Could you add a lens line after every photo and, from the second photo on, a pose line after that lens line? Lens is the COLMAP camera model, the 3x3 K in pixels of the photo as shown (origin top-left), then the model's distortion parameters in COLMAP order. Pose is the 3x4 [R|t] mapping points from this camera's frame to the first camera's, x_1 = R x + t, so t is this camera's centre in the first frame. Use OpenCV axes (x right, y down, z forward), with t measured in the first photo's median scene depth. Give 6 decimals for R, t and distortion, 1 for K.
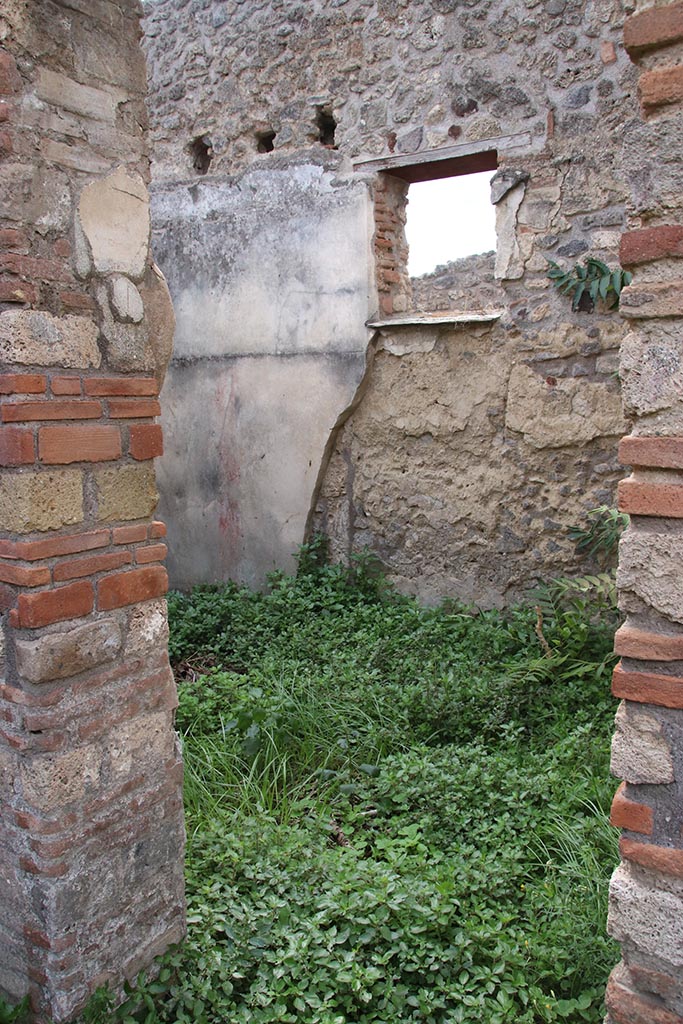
lens RADIAL K [[846.9, 0, 338.1], [0, 846.9, 510.0], [0, 0, 1]] dist [-0.148123, 0.142215]
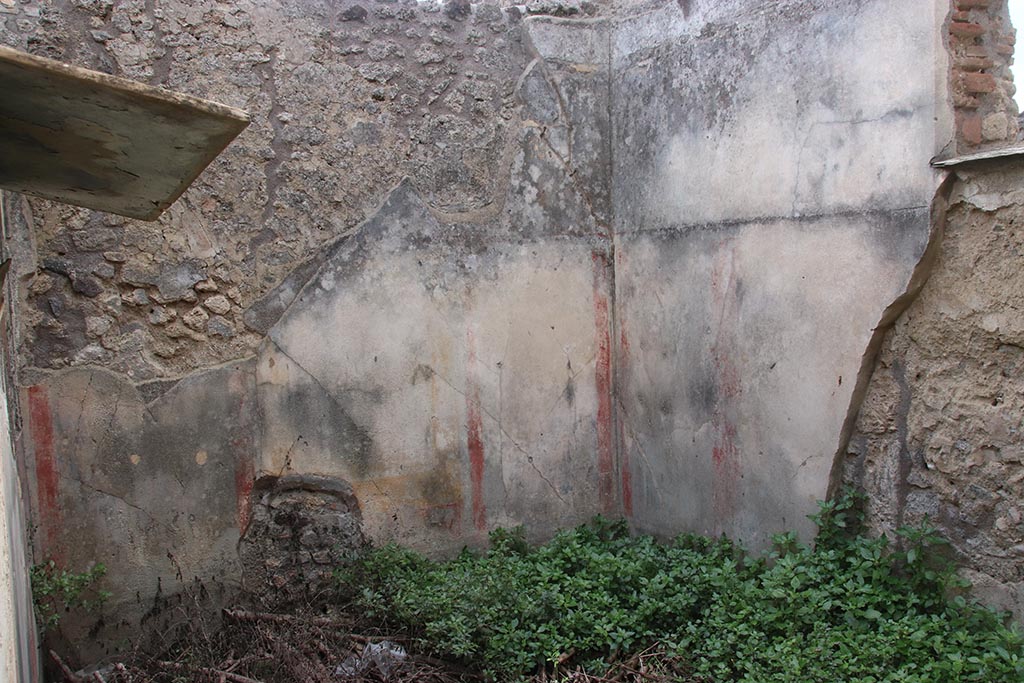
lens RADIAL K [[846.9, 0, 512.0], [0, 846.9, 348.0], [0, 0, 1]] dist [-0.148123, 0.142215]
pose [[0.888181, 0.021781, -0.458977, 0.036572], [-0.041262, 0.998621, -0.032457, -0.049135], [0.457637, 0.047766, 0.887855, 0.309487]]
